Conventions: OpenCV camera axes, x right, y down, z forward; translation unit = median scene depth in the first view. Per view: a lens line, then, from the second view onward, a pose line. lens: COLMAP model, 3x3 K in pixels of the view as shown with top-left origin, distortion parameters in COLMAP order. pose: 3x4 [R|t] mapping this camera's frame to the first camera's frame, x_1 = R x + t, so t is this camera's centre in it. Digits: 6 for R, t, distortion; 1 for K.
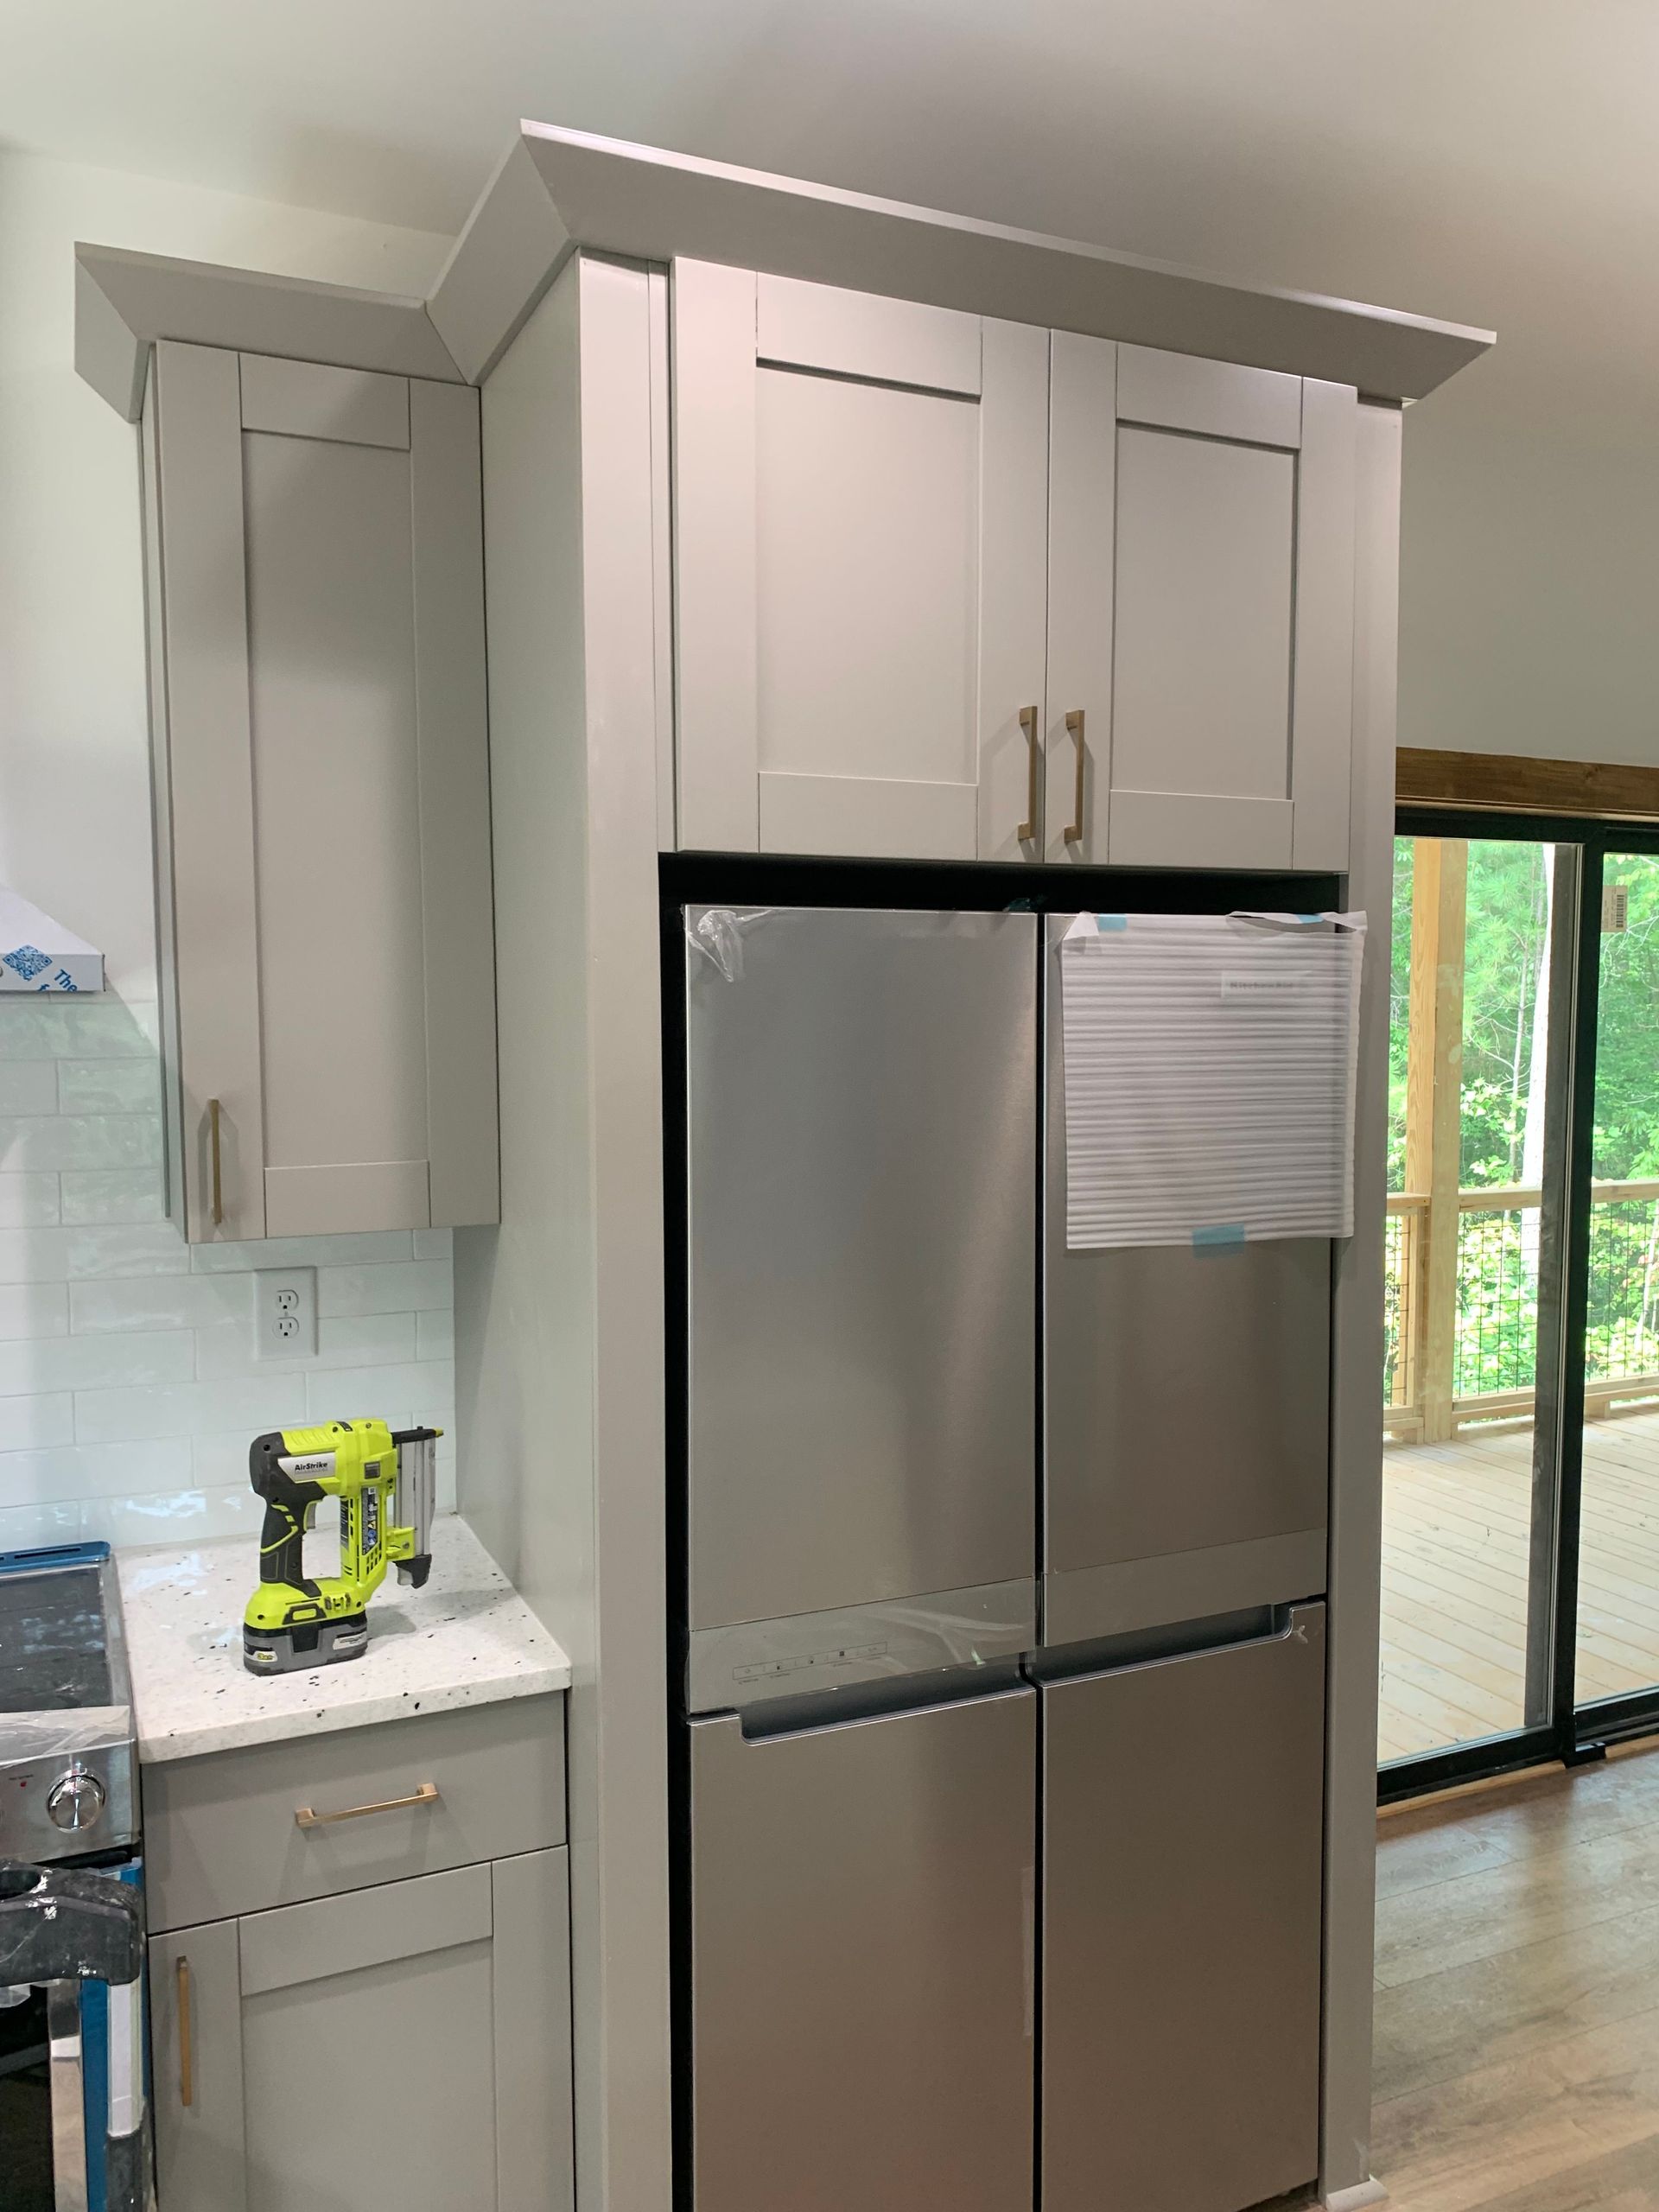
lens RADIAL K [[1708.3, 0, 827.6], [0, 1708.3, 1119.9], [0, 0, 1]] dist [0.021966, -0.013651]
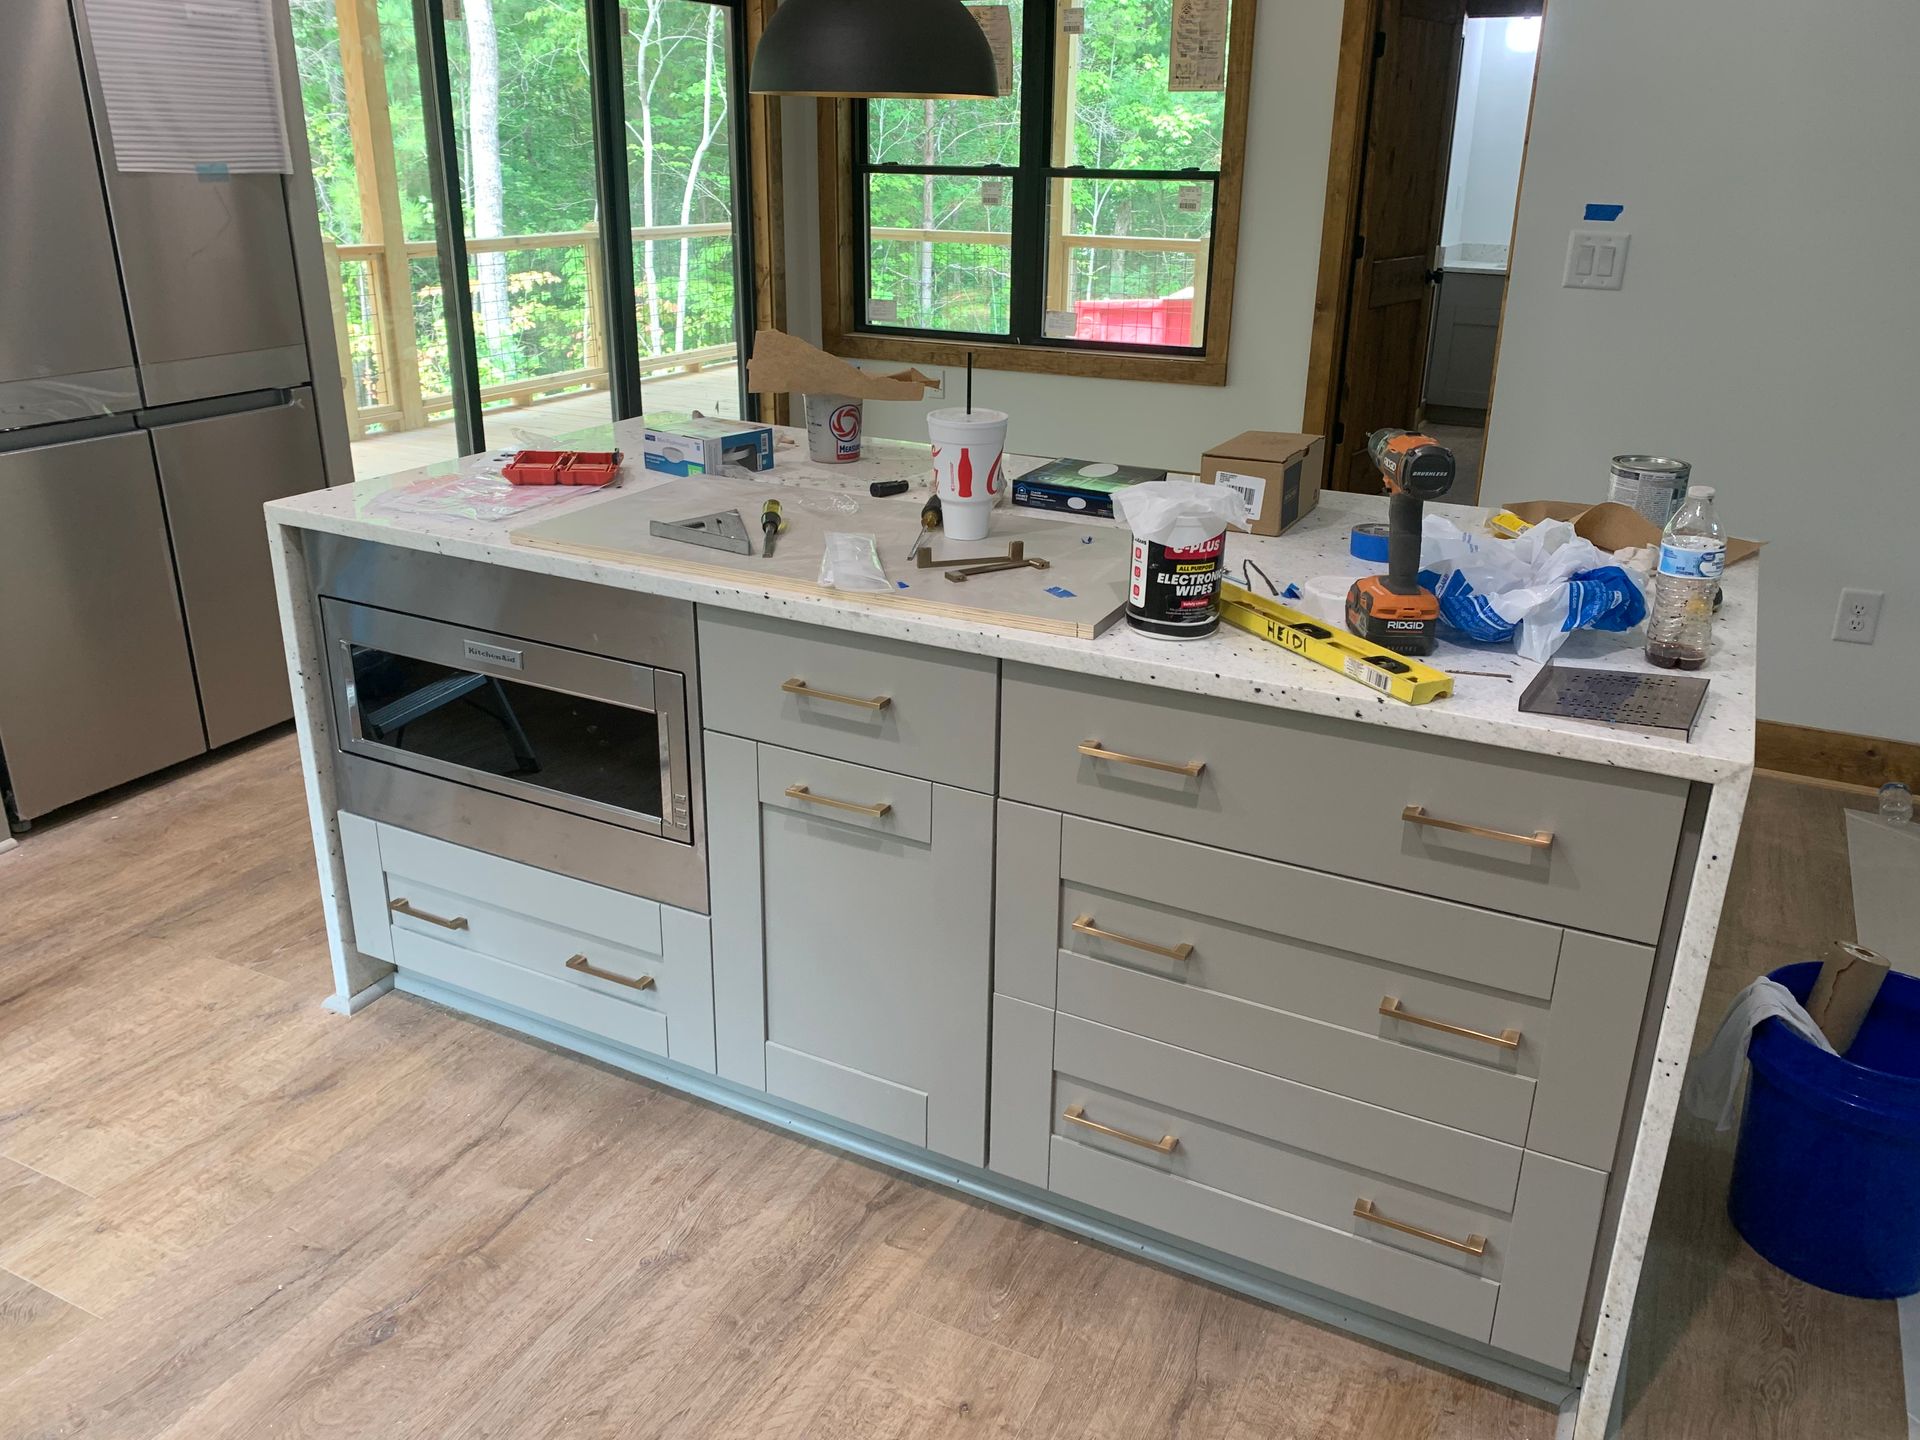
lens RADIAL K [[1482.7, 0, 965.8], [0, 1482.7, 682.9], [0, 0, 1]] dist [0.021966, -0.013651]
pose [[0.777120, -0.206065, 0.594662, -0.181519], [0.032577, 0.956782, 0.288975, 0.148521], [-0.628509, -0.205196, 0.750247, -0.712737]]
